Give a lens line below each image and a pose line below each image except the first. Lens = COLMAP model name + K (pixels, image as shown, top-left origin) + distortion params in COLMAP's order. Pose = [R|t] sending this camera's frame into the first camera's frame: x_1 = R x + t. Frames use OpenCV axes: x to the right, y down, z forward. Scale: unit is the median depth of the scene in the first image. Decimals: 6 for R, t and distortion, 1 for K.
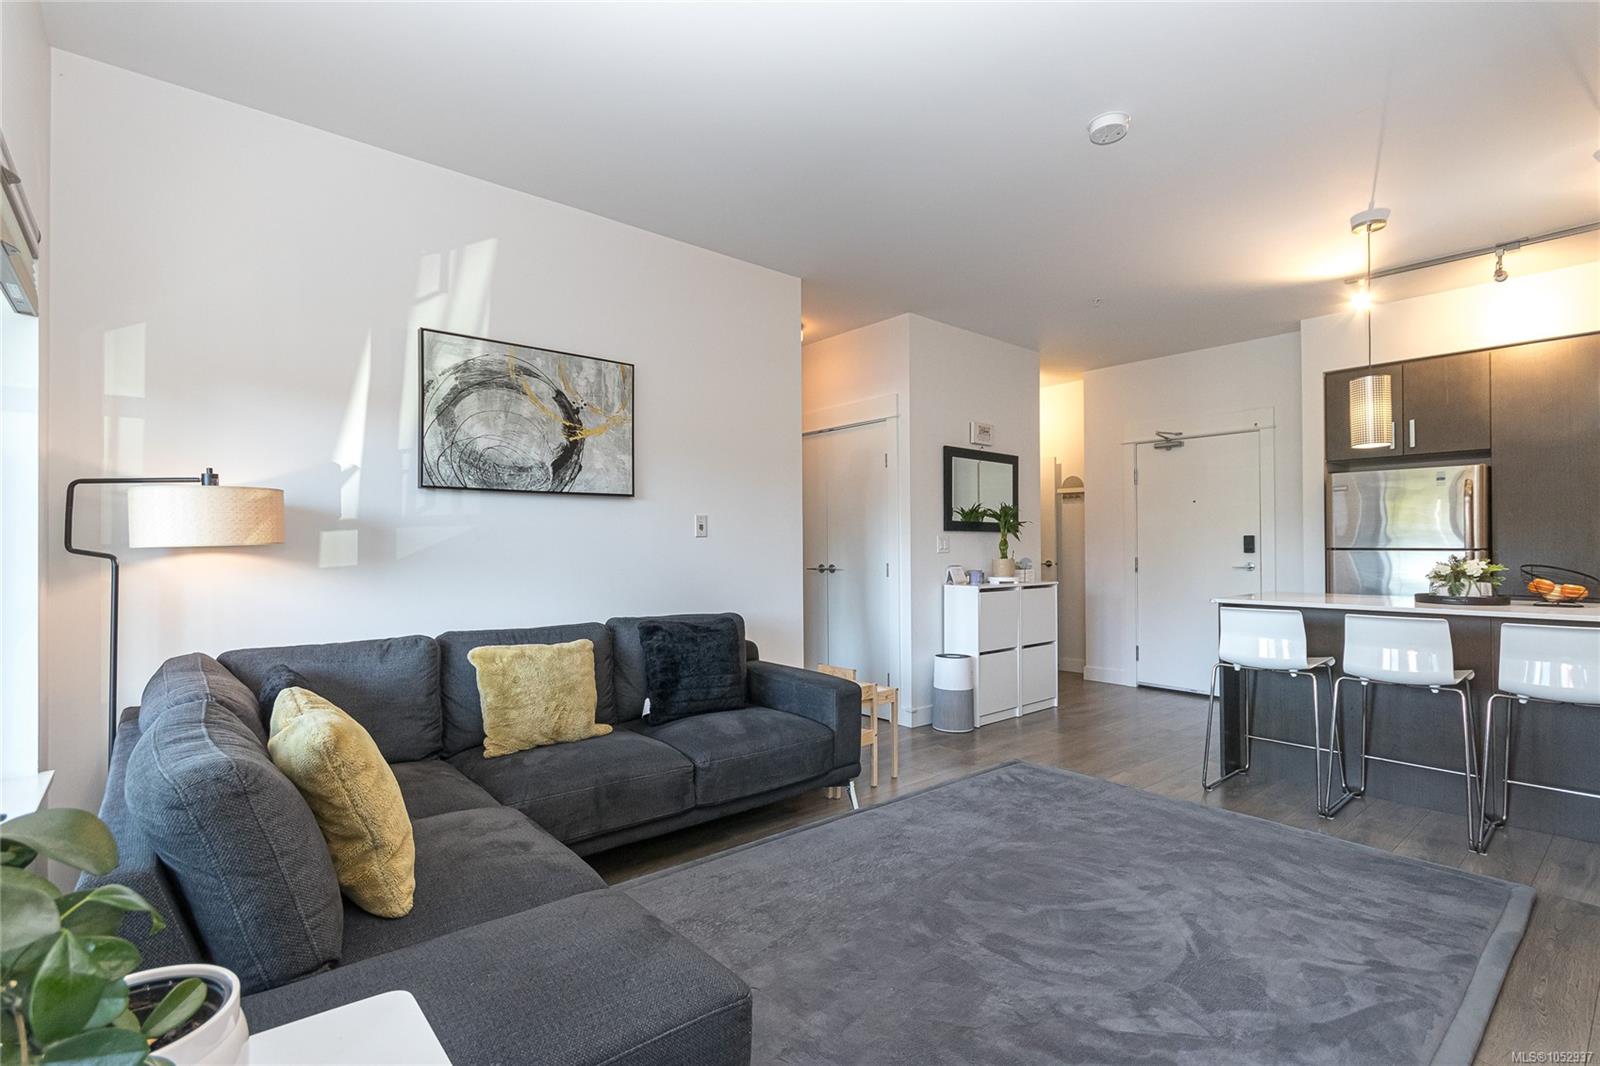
lens RADIAL K [[740.1, 0, 795.2], [0, 740.1, 540.6], [0, 0, 1]] dist [0.002608, 0.000368]
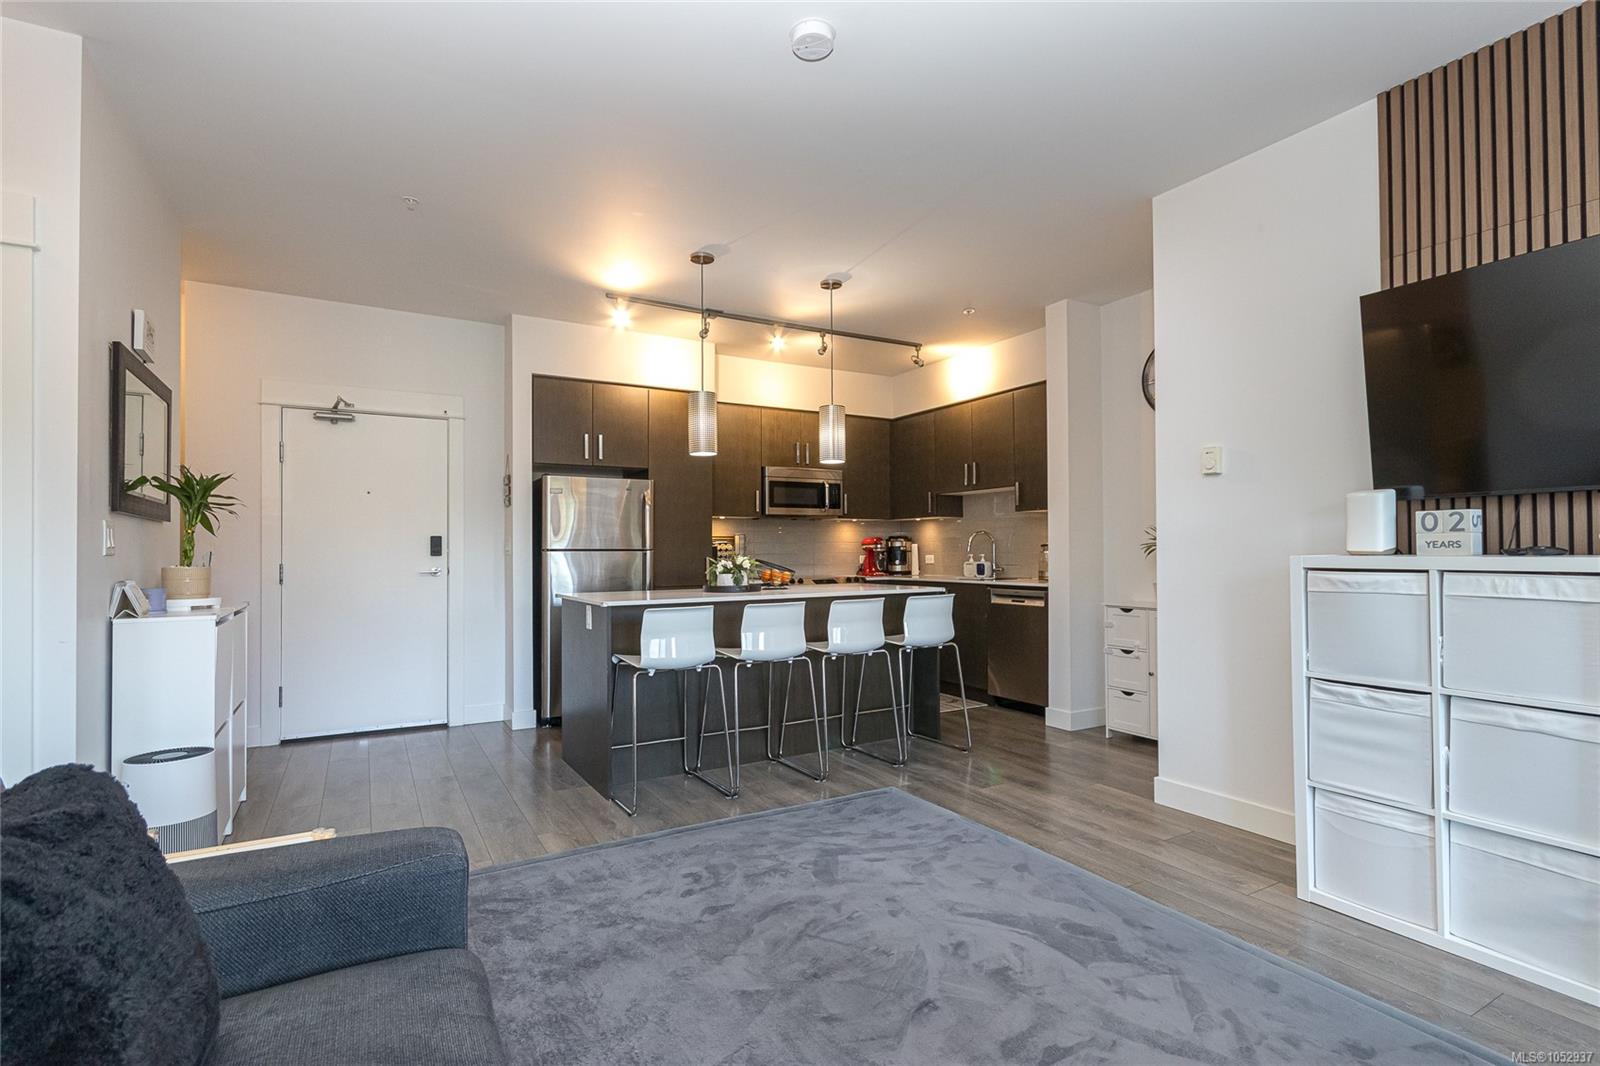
lens RADIAL K [[766.3, 0, 800.0], [0, 766.3, 533.0], [0, 0, 1]] dist [0.000440, 0.000133]
pose [[0.175496, 0.027231, 0.984103, -0.307387], [-0.000452, 0.999619, -0.027580, 0.021216], [-0.984480, 0.004395, 0.175442, 0.610910]]
